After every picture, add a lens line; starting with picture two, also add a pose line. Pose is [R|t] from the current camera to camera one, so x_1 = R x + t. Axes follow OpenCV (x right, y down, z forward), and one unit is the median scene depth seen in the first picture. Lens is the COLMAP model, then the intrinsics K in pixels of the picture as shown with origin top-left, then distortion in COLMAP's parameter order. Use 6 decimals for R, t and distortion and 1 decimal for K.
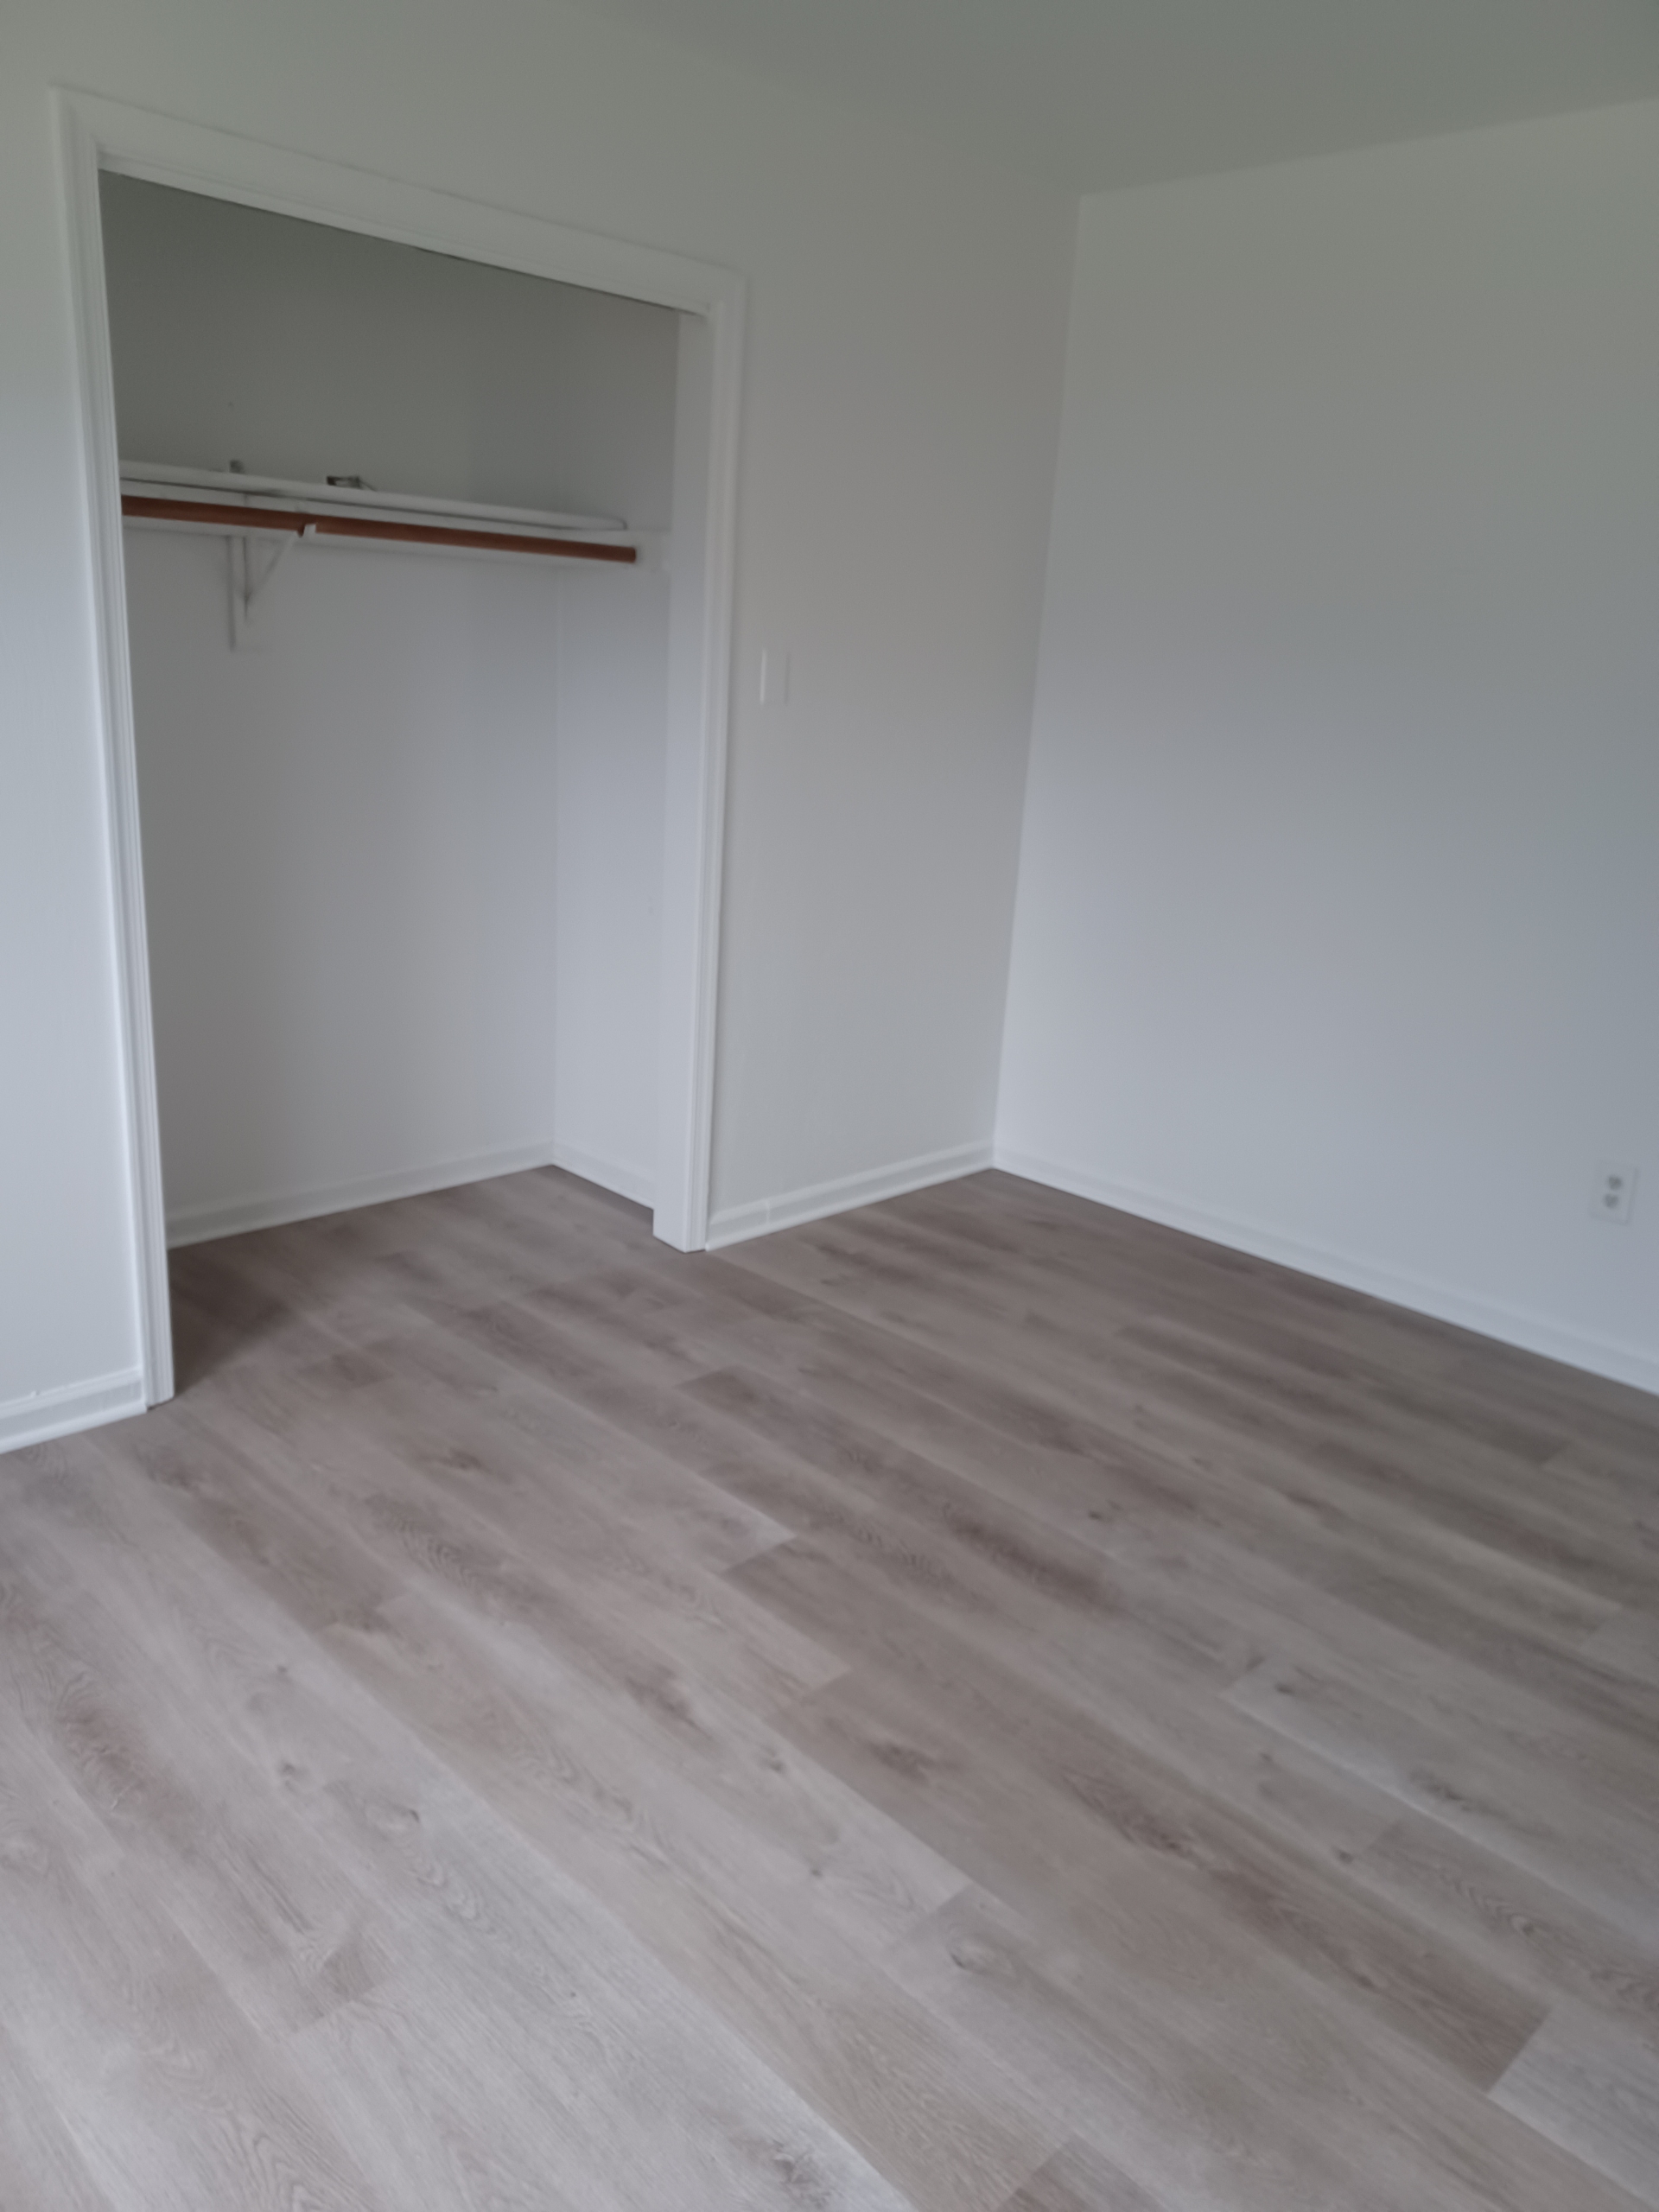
lens RADIAL K [[1649.0, 0, 829.5], [0, 1649.0, 1106.0], [0, 0, 1]] dist [0.035806, -0.003737]
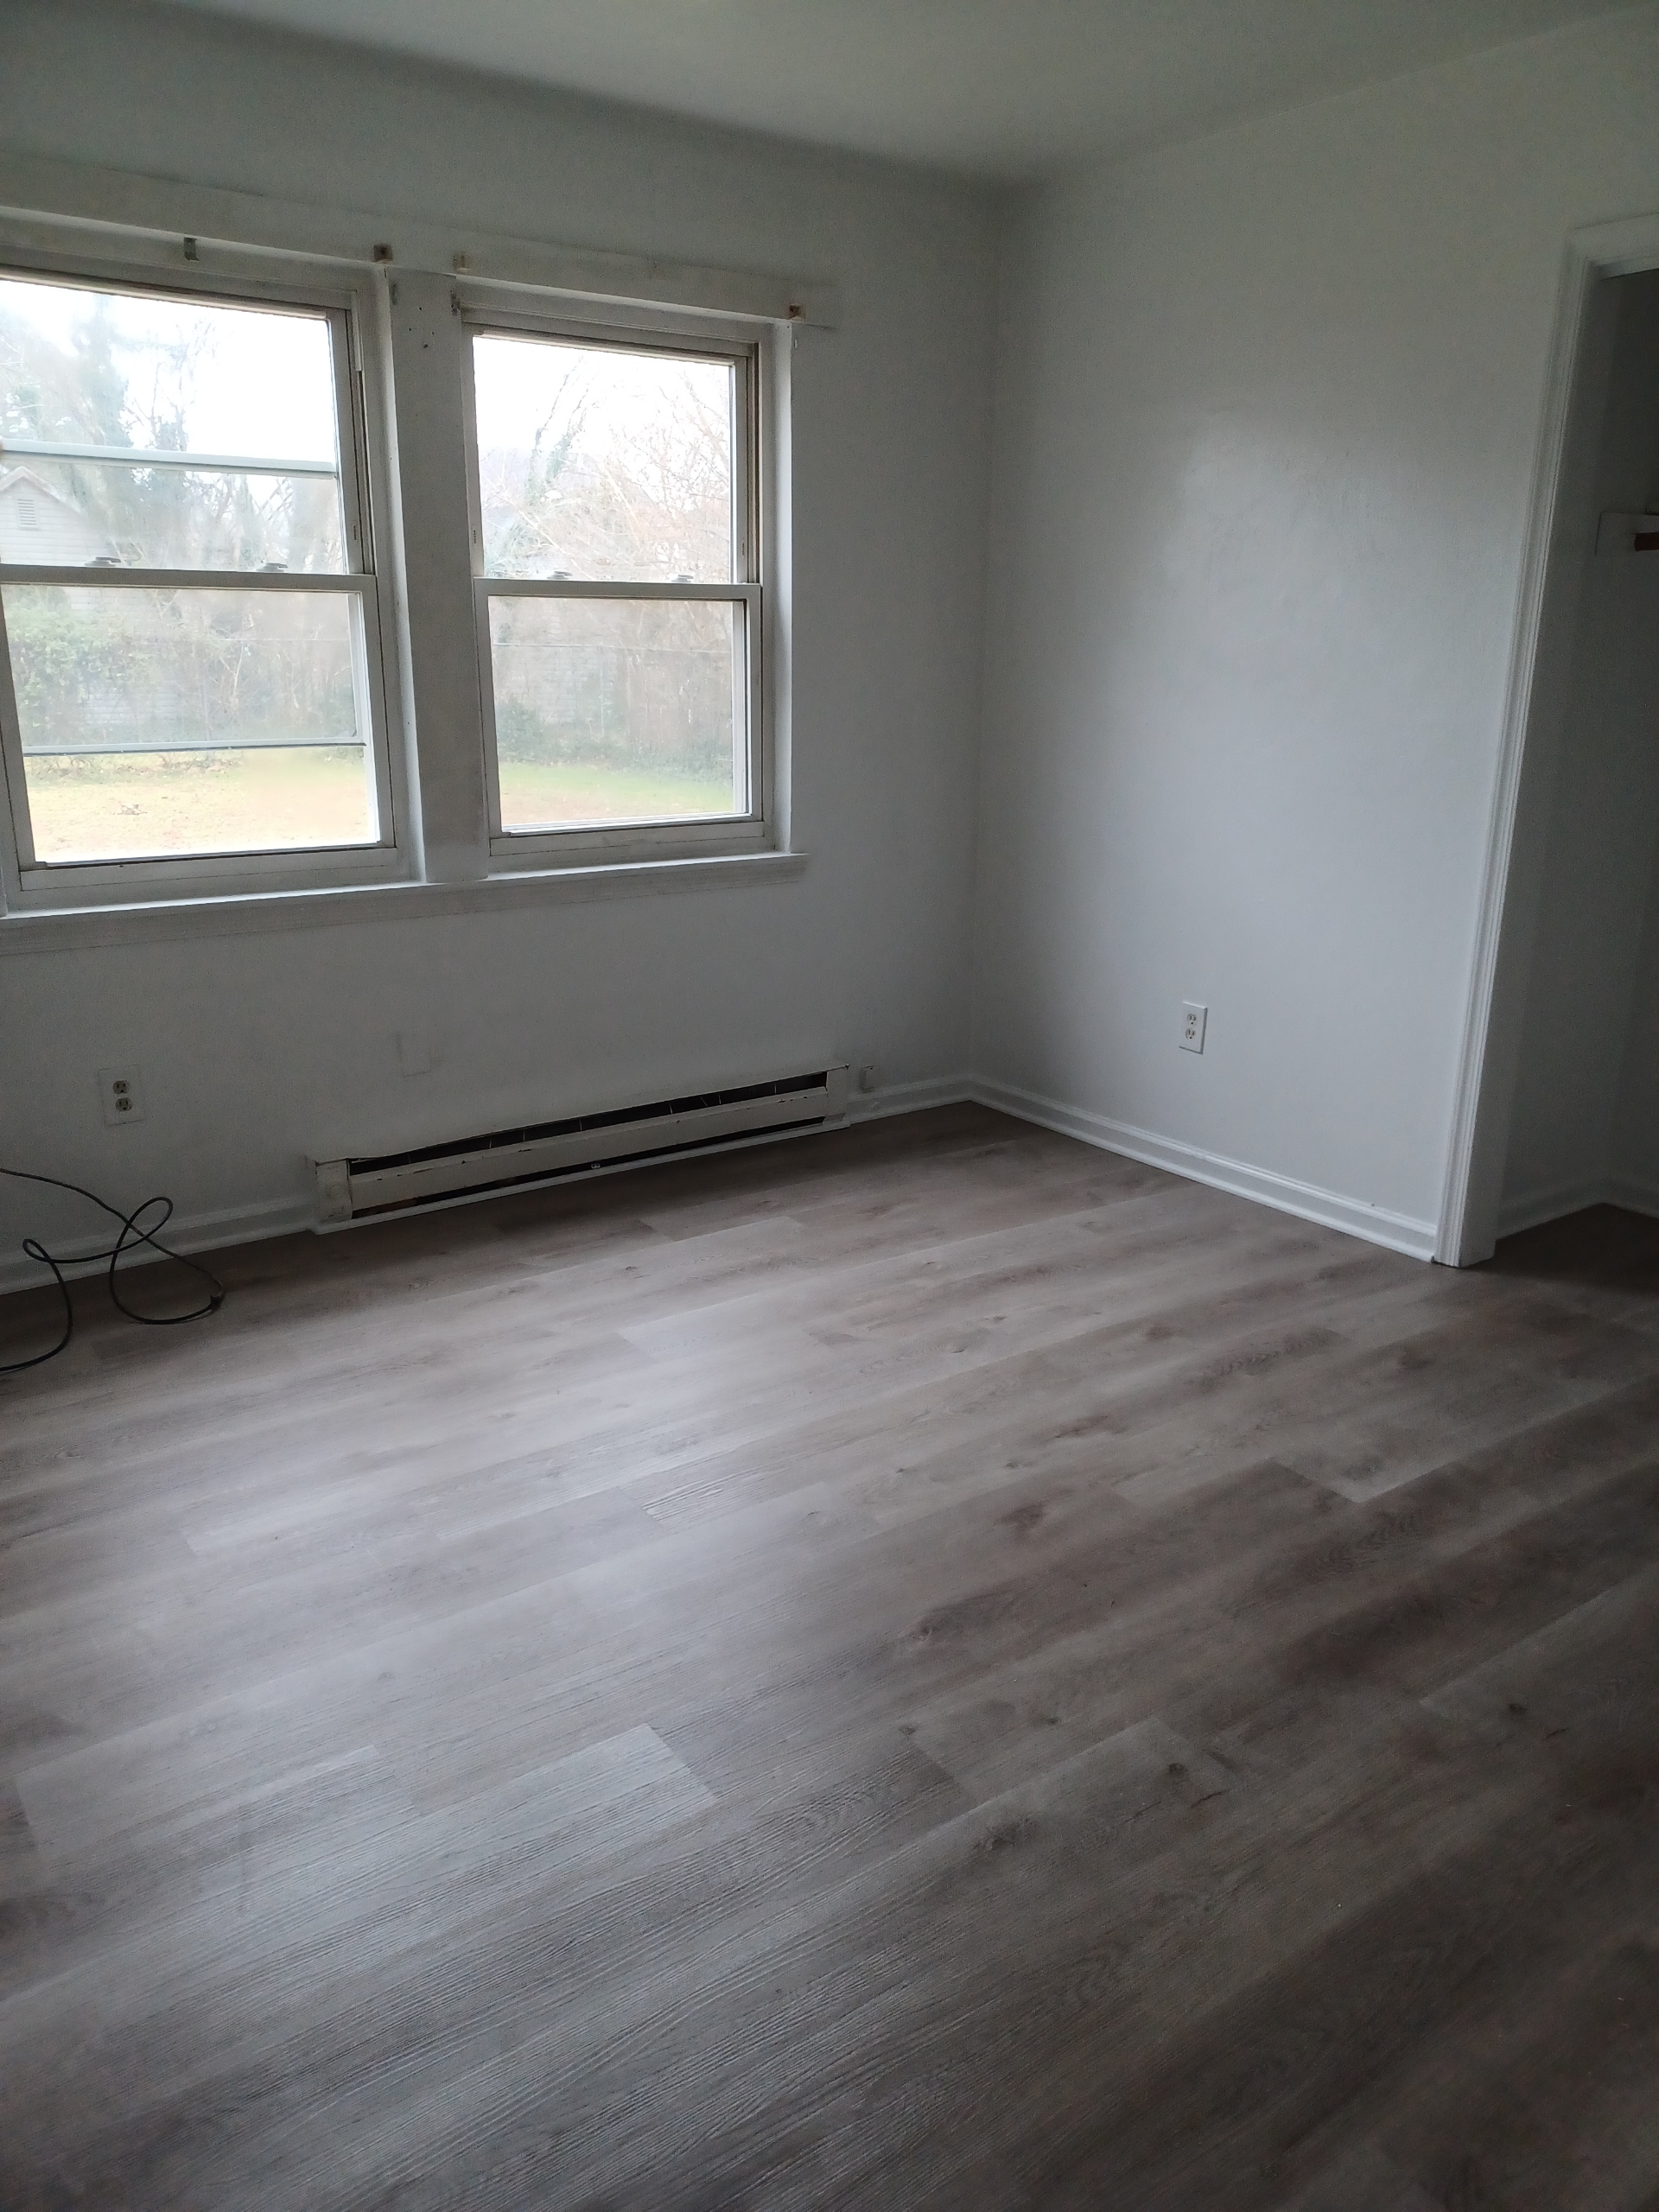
lens RADIAL K [[1649.0, 0, 829.5], [0, 1649.0, 1106.0], [0, 0, 1]] dist [0.035806, -0.003737]
pose [[-0.151615, 0.210280, -0.965813, 1.014151], [-0.303080, 0.920152, 0.247917, -0.118461], [0.940827, 0.330307, -0.075777, 0.749985]]
